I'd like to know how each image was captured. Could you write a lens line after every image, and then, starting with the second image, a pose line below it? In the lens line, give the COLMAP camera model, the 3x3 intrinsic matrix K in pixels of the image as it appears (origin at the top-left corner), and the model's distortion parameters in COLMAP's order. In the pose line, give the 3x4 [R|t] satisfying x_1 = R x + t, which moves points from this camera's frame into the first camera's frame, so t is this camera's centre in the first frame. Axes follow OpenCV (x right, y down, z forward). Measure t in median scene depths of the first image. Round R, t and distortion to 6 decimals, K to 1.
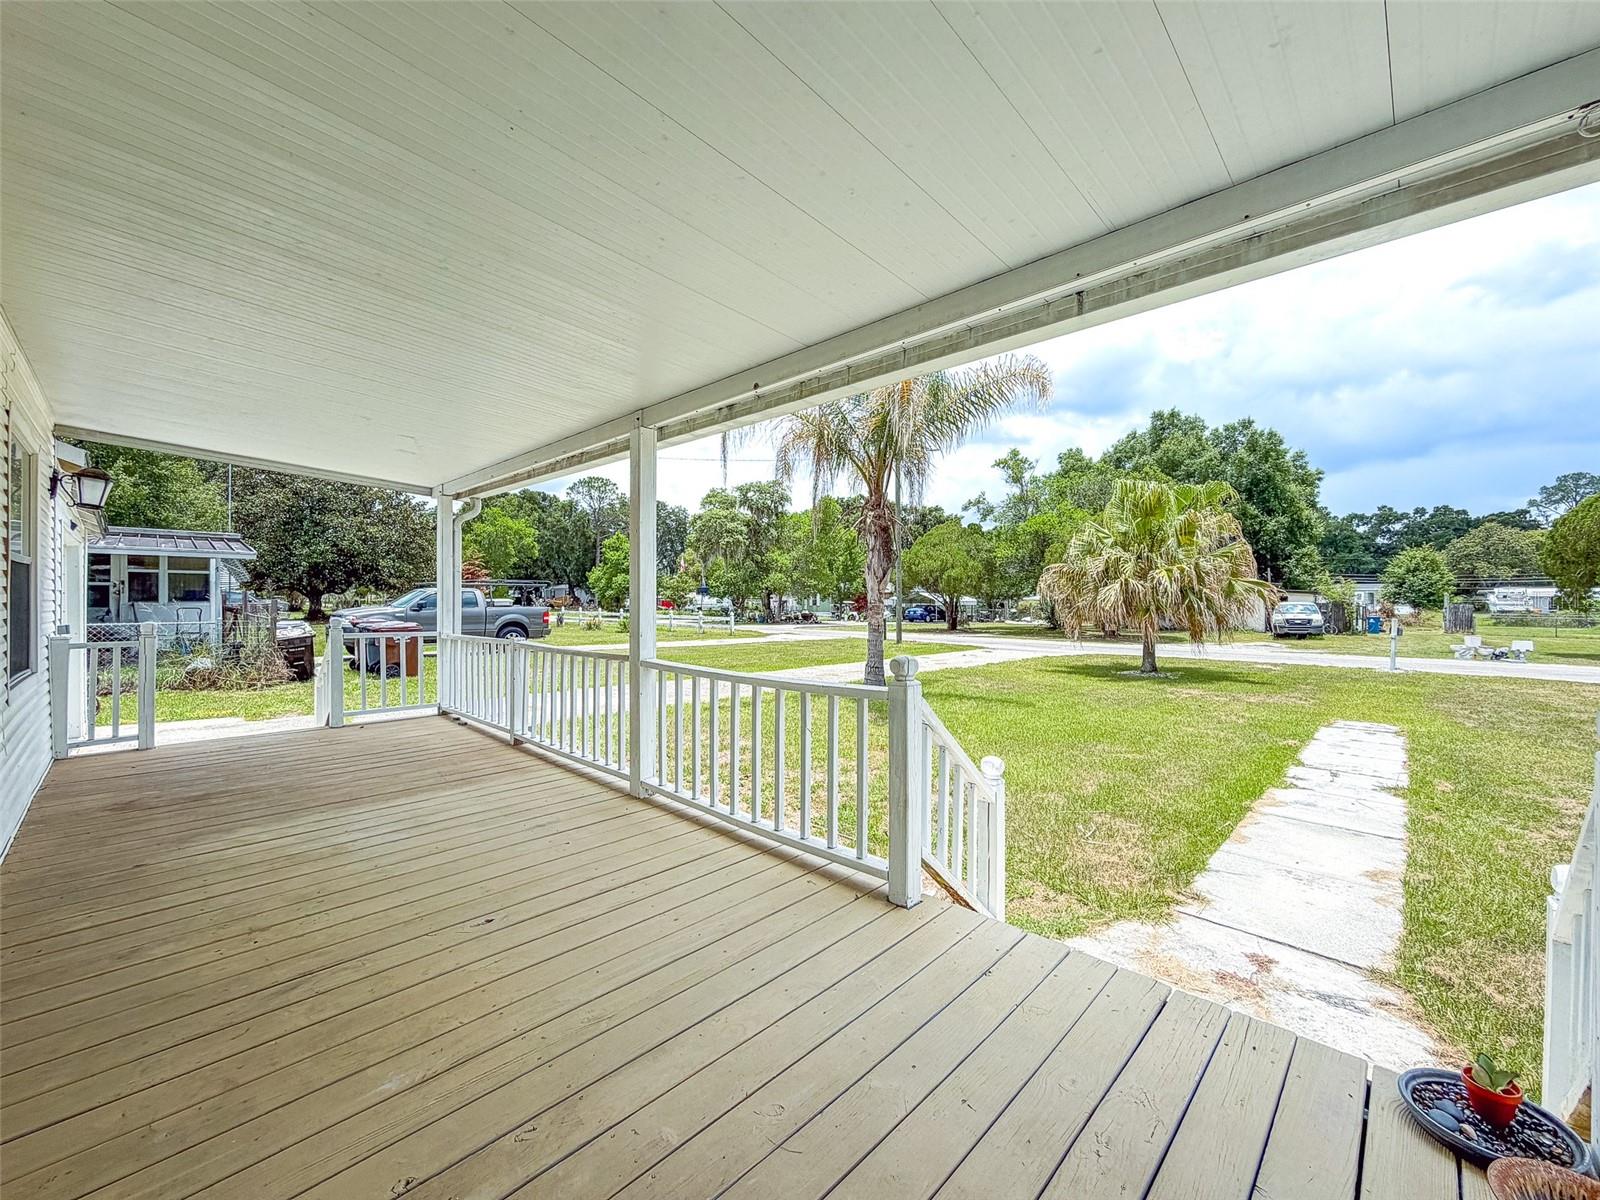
lens RADIAL K [[644.2, 0, 807.6], [0, 644.2, 602.9], [0, 0, 1]] dist [-0.001816, 0.000020]
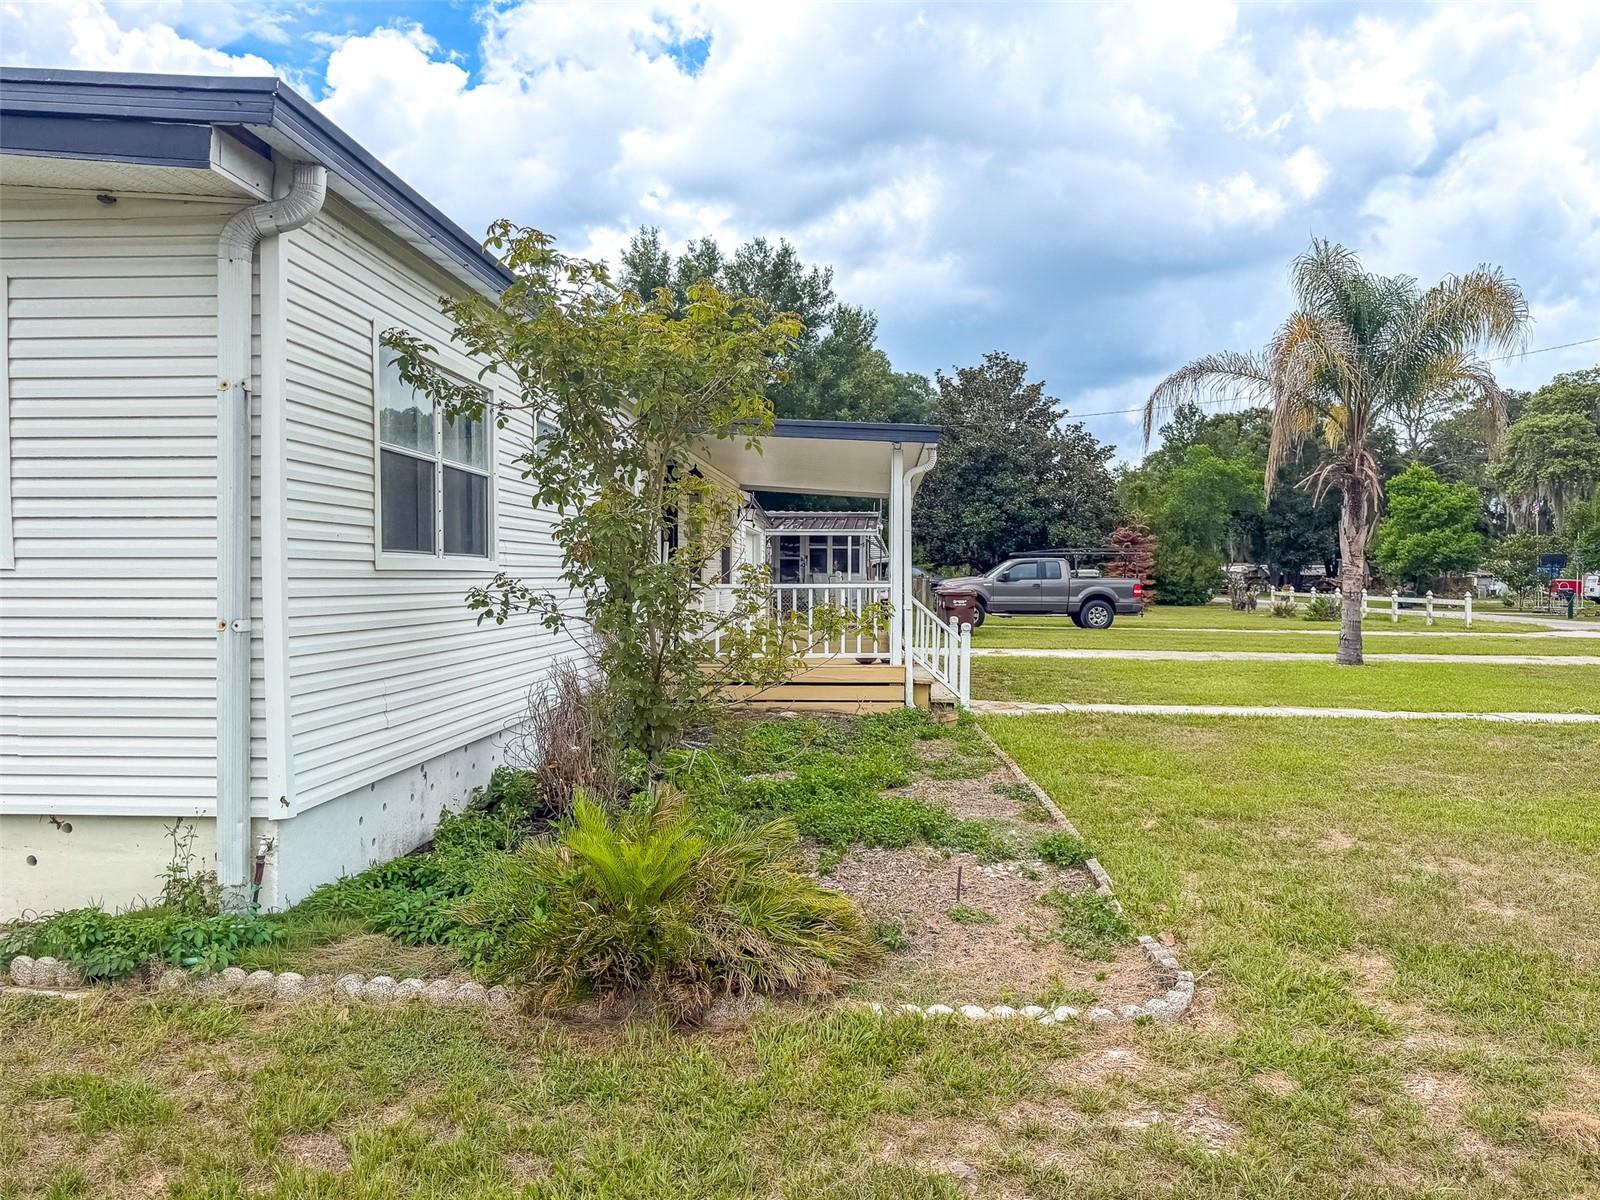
lens RADIAL K [[1130.6, 0, 801.7], [0, 1130.6, 598.6], [0, 0, 1]] dist [-0.009991, -0.010185]
pose [[0.634128, 0.016719, -0.773047, 0.666761], [-0.007358, 0.999851, 0.015588, 0.016842], [0.773193, -0.004197, 0.634157, -0.438601]]
